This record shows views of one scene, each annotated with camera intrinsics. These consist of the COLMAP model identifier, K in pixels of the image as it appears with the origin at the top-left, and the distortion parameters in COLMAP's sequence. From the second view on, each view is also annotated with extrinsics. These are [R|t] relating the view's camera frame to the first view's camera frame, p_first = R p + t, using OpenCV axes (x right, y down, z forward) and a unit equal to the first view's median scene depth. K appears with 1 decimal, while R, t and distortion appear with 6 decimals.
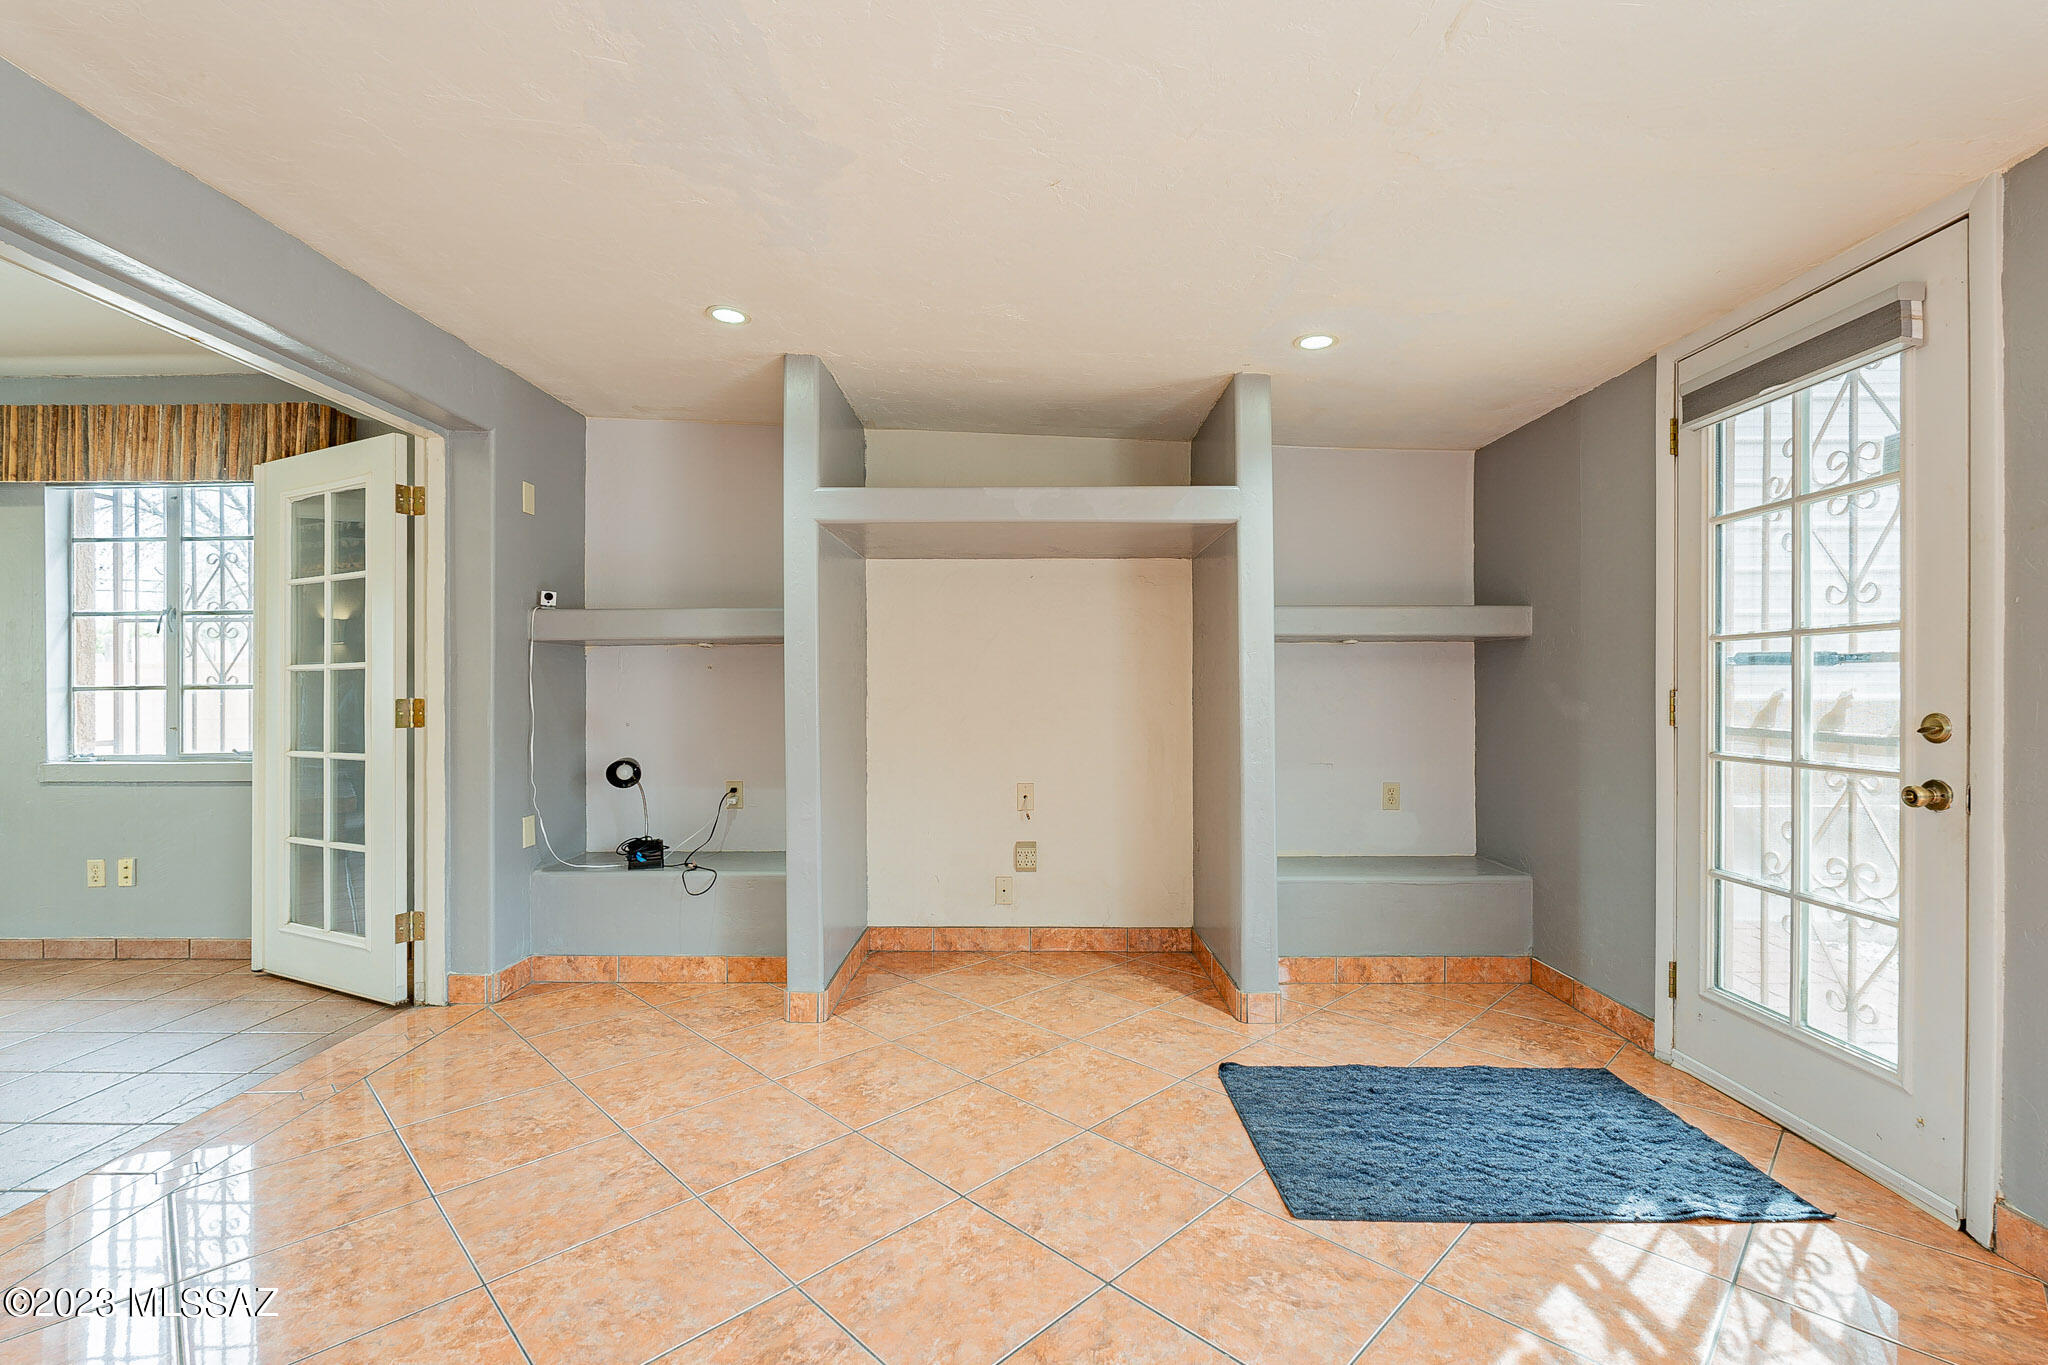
lens RADIAL K [[895.1, 0, 1019.1], [0, 895.1, 689.6], [0, 0, 1]] dist [0.000367, 0.000227]
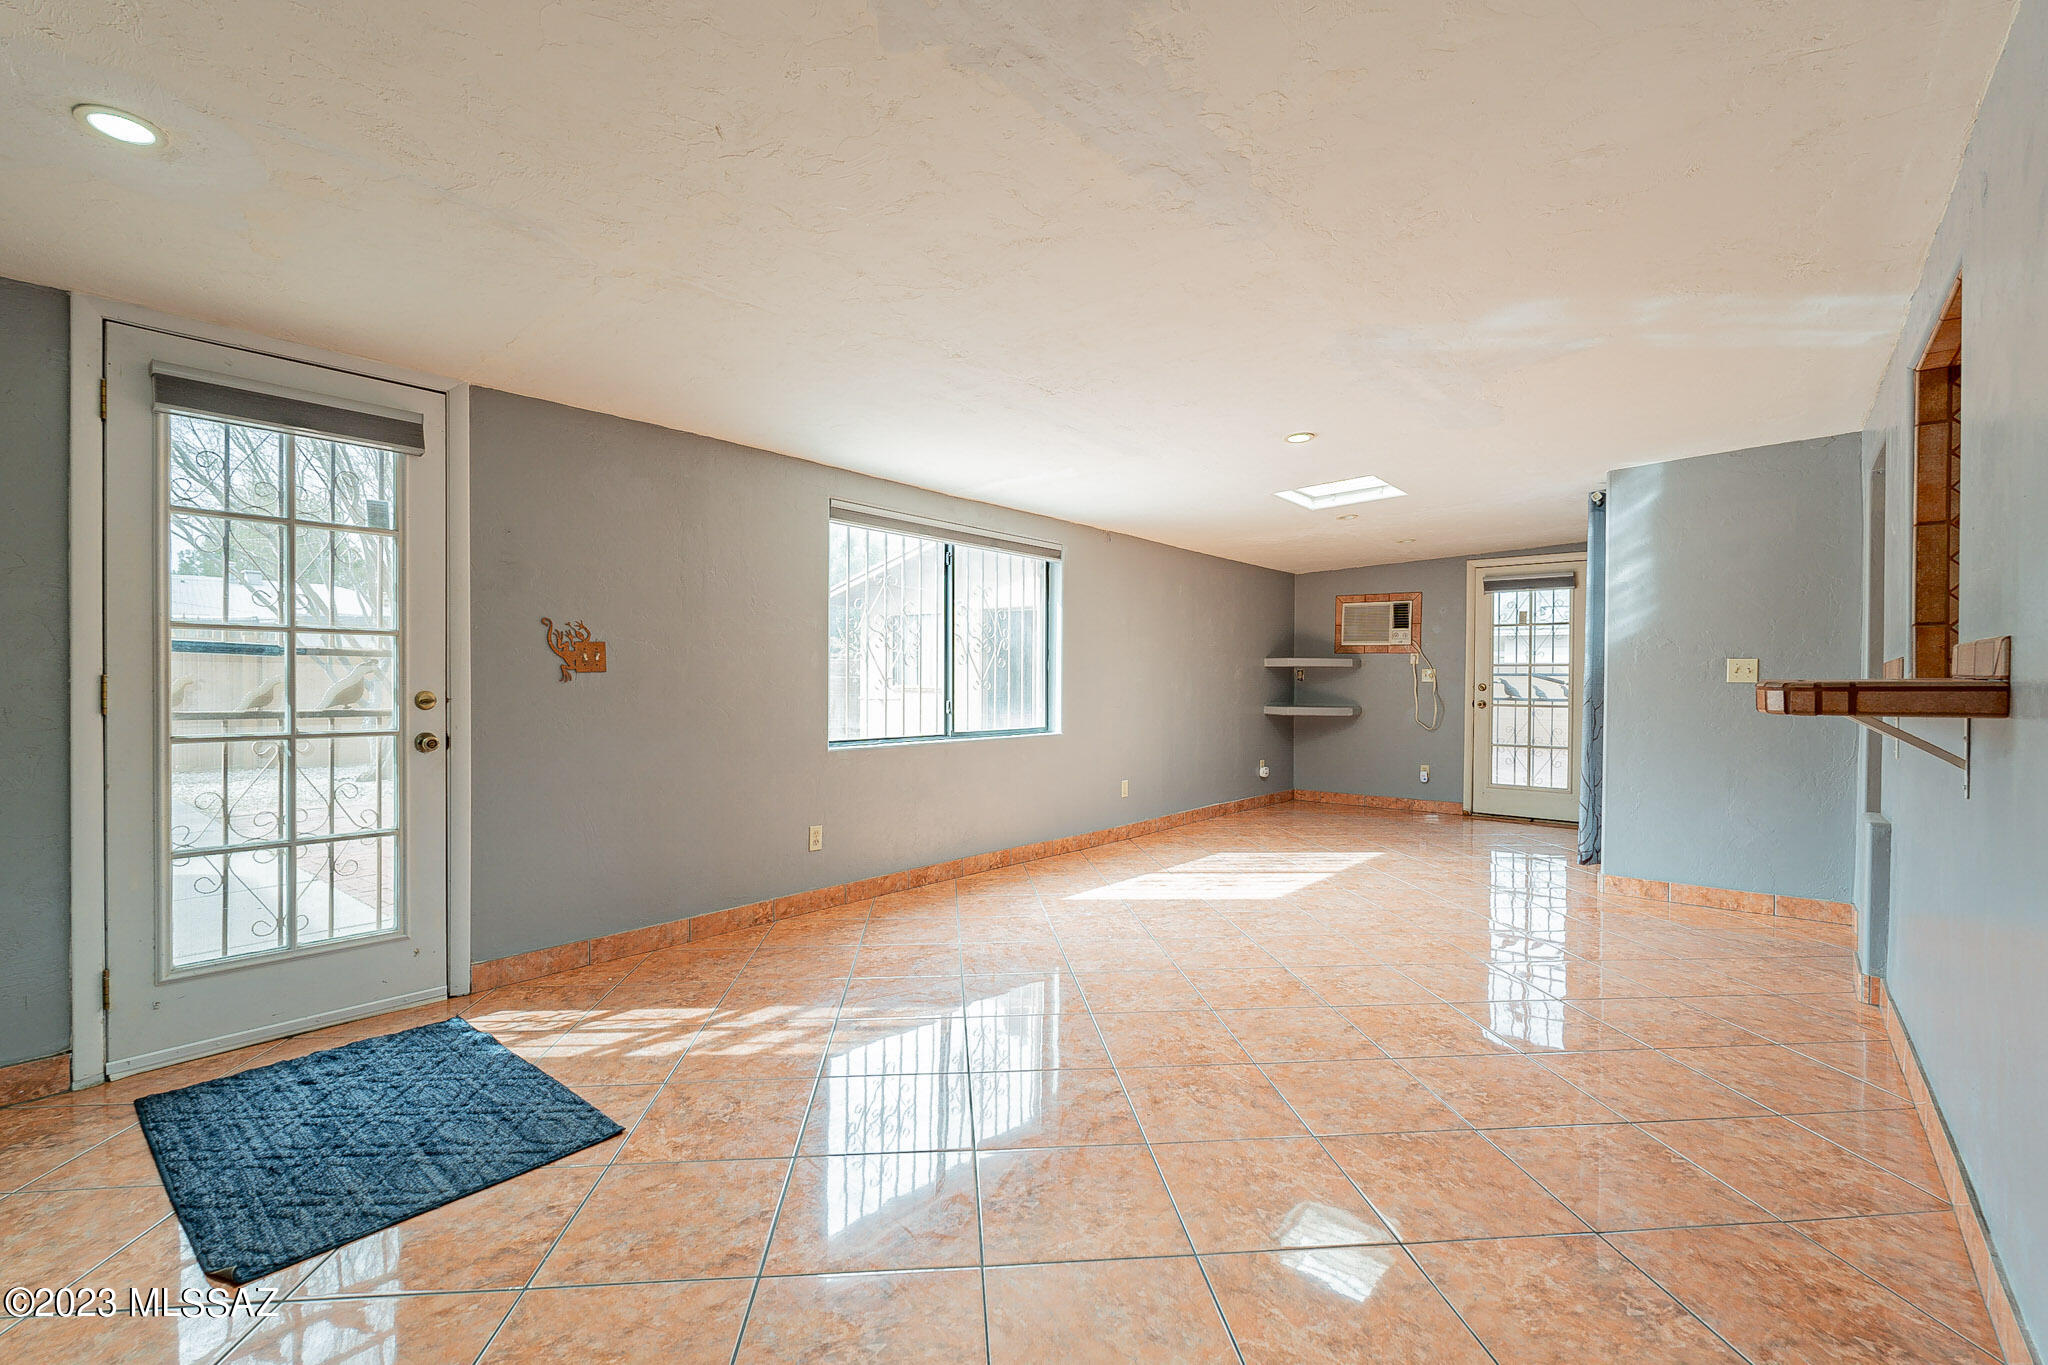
lens RADIAL K [[895.1, 0, 1019.1], [0, 895.1, 689.6], [0, 0, 1]] dist [0.000367, 0.000227]
pose [[-0.768453, -0.009701, 0.639833, -0.785427], [-0.004443, 0.999942, 0.009826, 0.001495], [-0.639891, 0.004708, -0.768451, 1.487559]]
